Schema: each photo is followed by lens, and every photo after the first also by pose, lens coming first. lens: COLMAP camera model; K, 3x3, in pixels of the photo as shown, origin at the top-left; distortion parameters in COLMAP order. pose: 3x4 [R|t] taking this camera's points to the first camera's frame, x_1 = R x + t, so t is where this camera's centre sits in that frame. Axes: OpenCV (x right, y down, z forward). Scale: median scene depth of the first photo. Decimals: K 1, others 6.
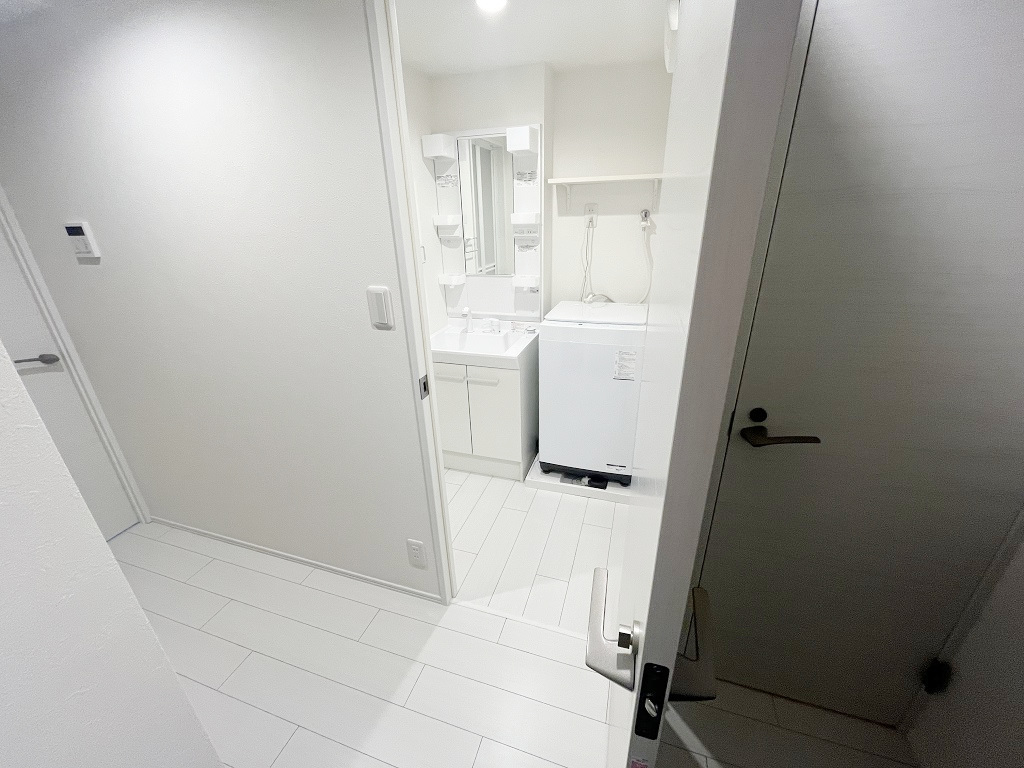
lens RADIAL K [[418.5, 0, 512.0], [0, 418.5, 384.0], [0, 0, 1]] dist [0.002342, 0.000301]
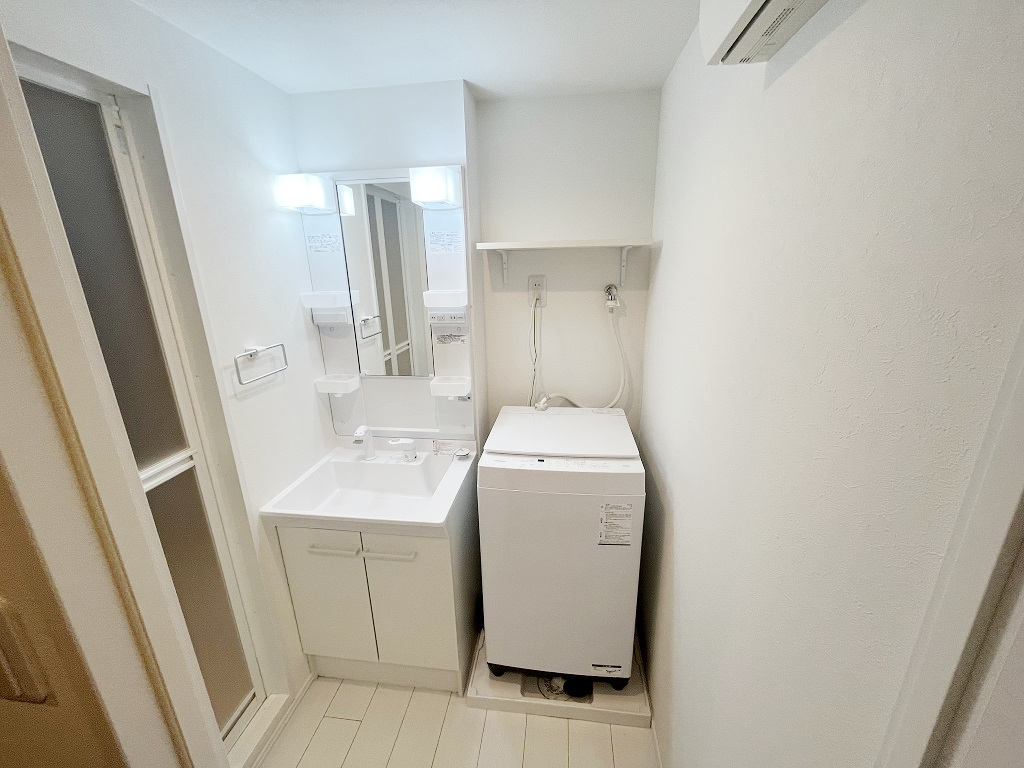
lens RADIAL K [[418.5, 0, 512.0], [0, 418.5, 384.0], [0, 0, 1]] dist [0.002342, 0.000301]
pose [[0.983165, -0.047280, 0.176496, 0.010224], [0.067177, 0.991822, -0.108518, -0.168779], [-0.169921, 0.118548, 0.978301, 0.319851]]
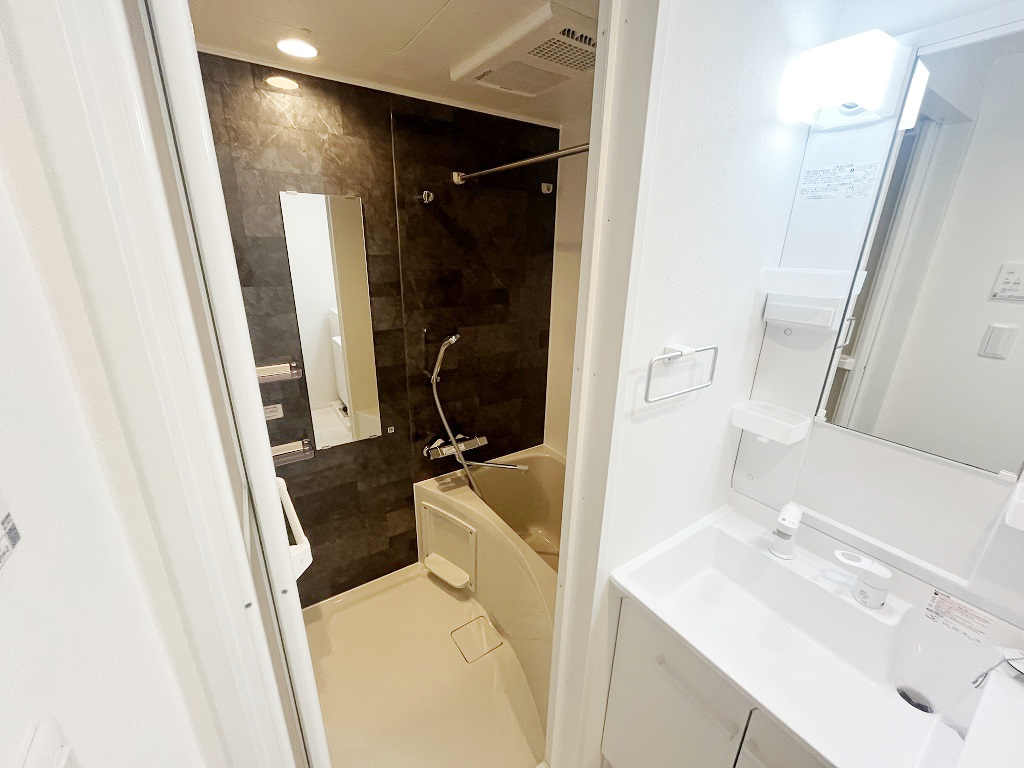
lens RADIAL K [[418.5, 0, 512.0], [0, 418.5, 384.0], [0, 0, 1]] dist [0.002342, 0.000301]
pose [[0.796039, 0.234946, -0.557783, -0.130903], [-0.274158, 0.961586, 0.013768, -0.235420], [0.539591, 0.141961, 0.829872, 0.551756]]
